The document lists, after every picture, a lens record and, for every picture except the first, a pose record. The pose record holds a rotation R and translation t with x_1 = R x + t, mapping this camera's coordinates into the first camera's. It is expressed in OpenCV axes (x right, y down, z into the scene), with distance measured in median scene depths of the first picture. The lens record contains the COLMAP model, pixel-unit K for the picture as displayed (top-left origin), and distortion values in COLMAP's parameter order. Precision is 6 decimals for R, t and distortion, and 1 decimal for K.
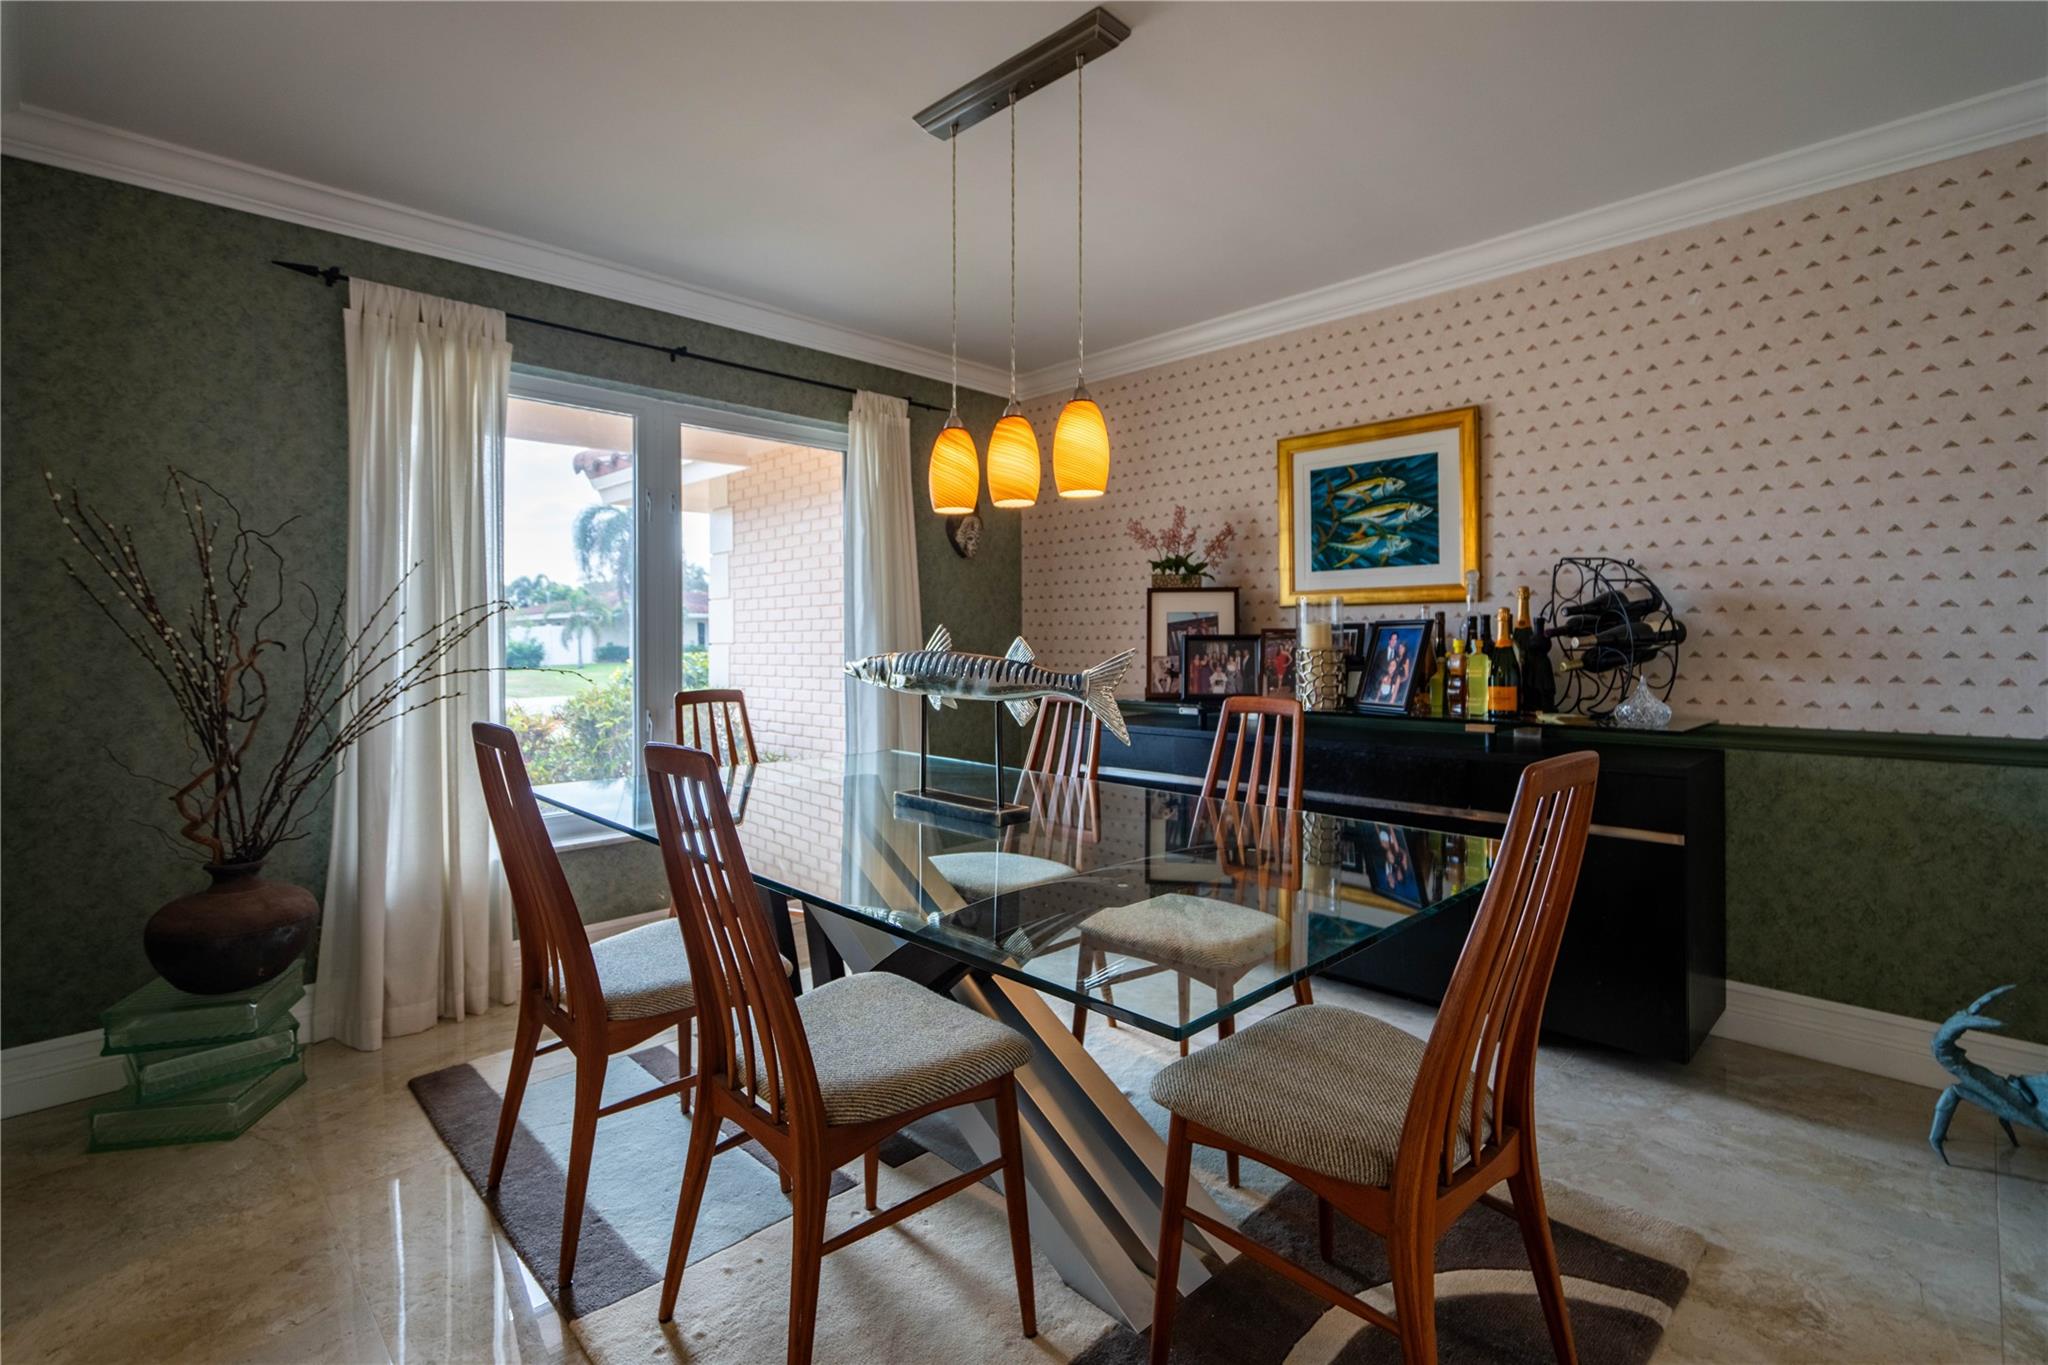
lens RADIAL K [[953.3, 0, 1021.2], [0, 953.3, 635.4], [0, 0, 1]] dist [0.000741, 0.002019]
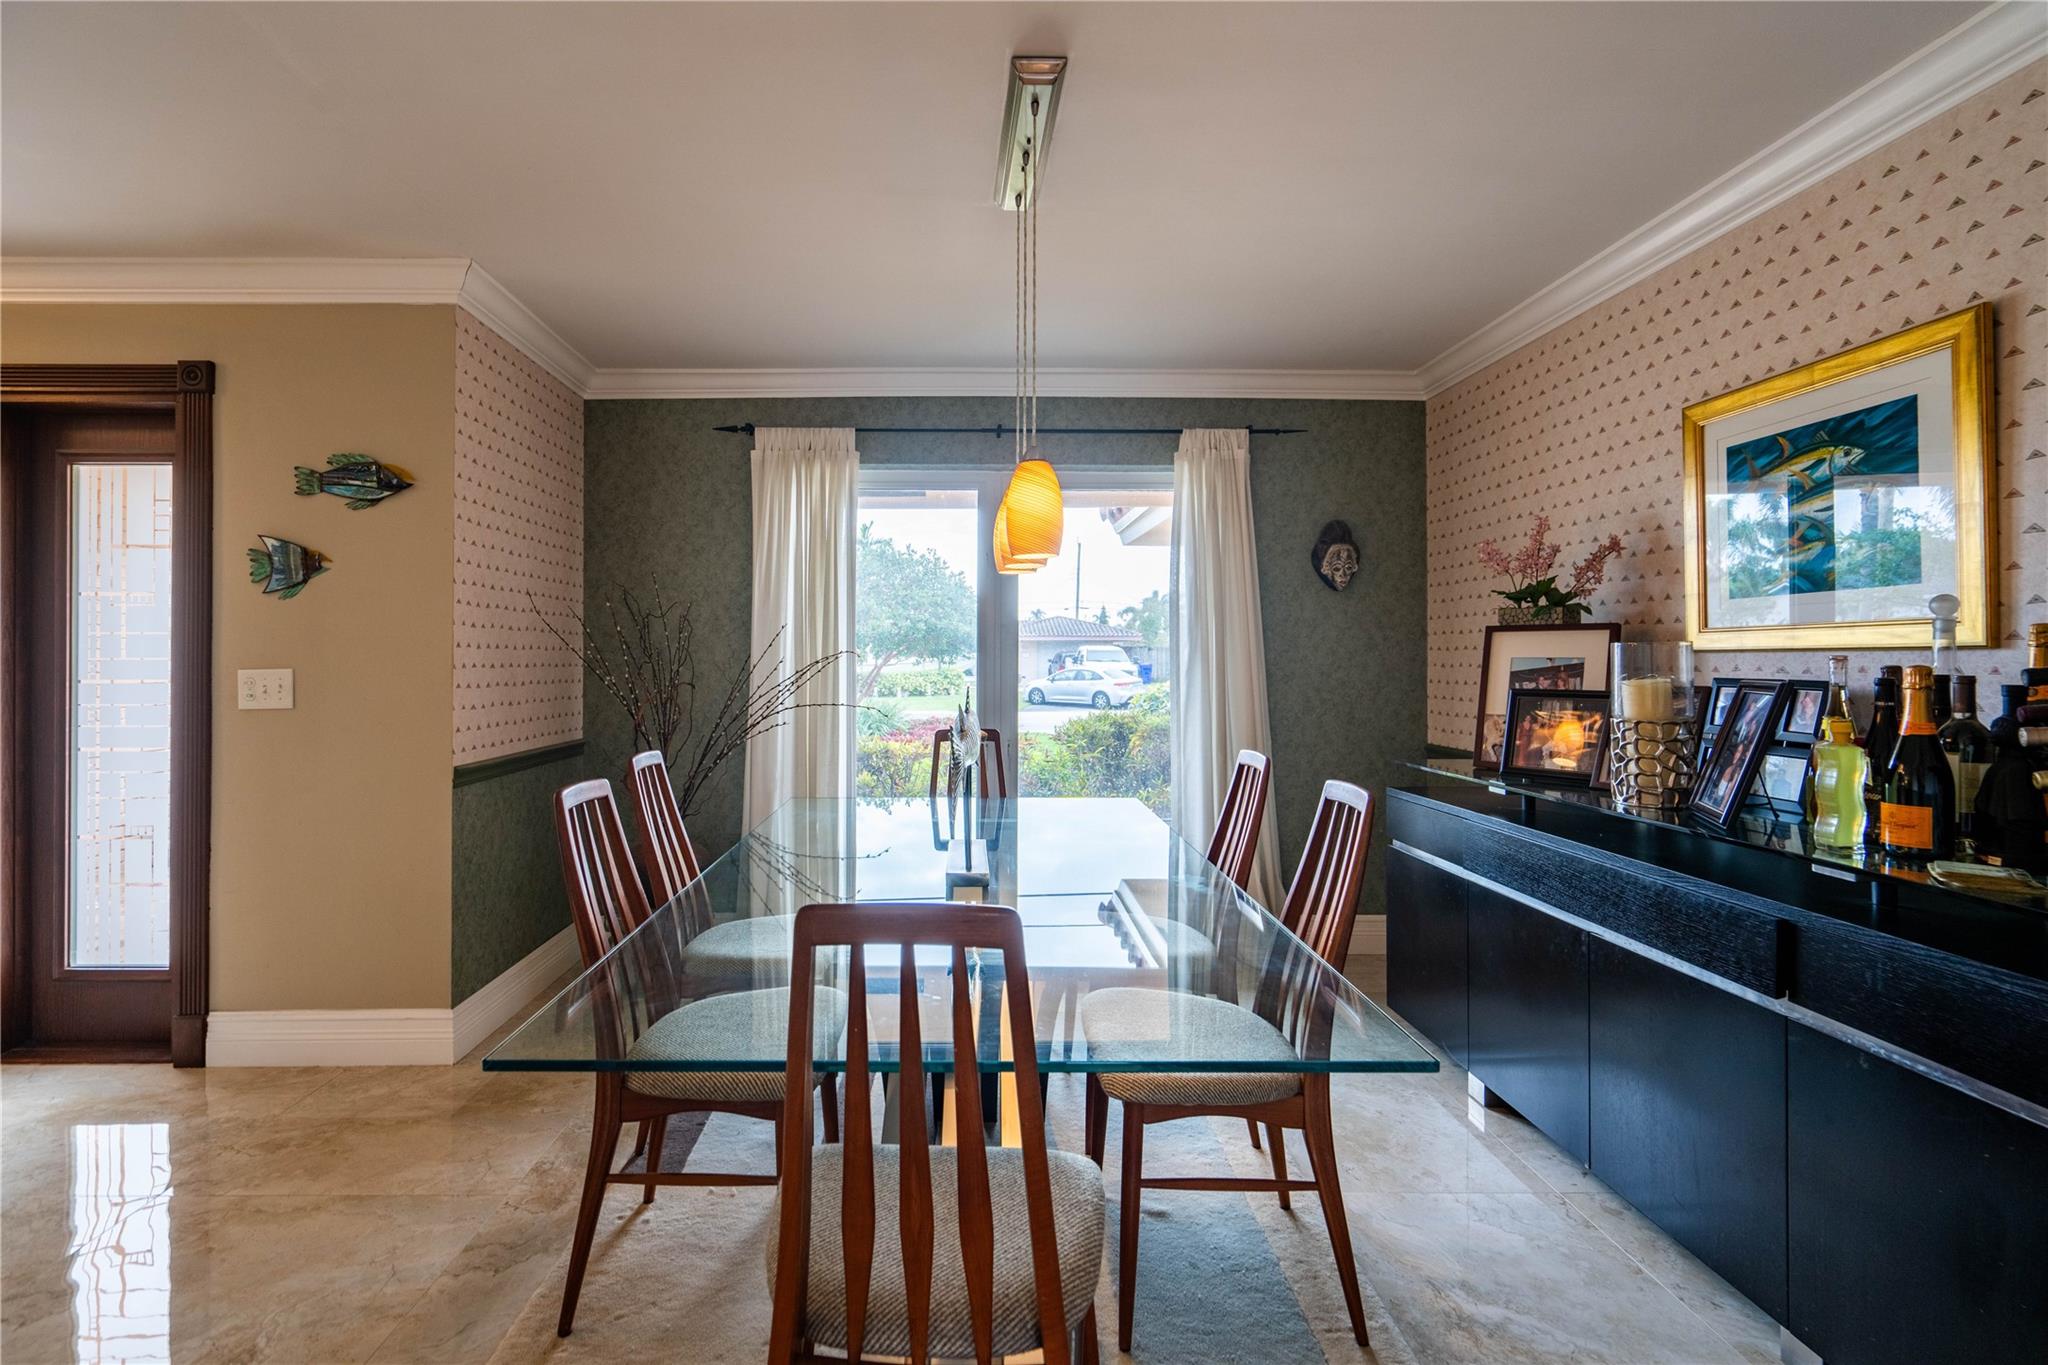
lens RADIAL K [[953.3, 0, 965.3], [0, 953.3, 648.1], [0, 0, 1]] dist [0.000741, 0.002019]
pose [[0.712562, -0.001996, -0.701607, 0.411530], [-0.002324, 0.999984, -0.005205, -0.029002], [0.701606, 0.005340, 0.712546, 0.157331]]
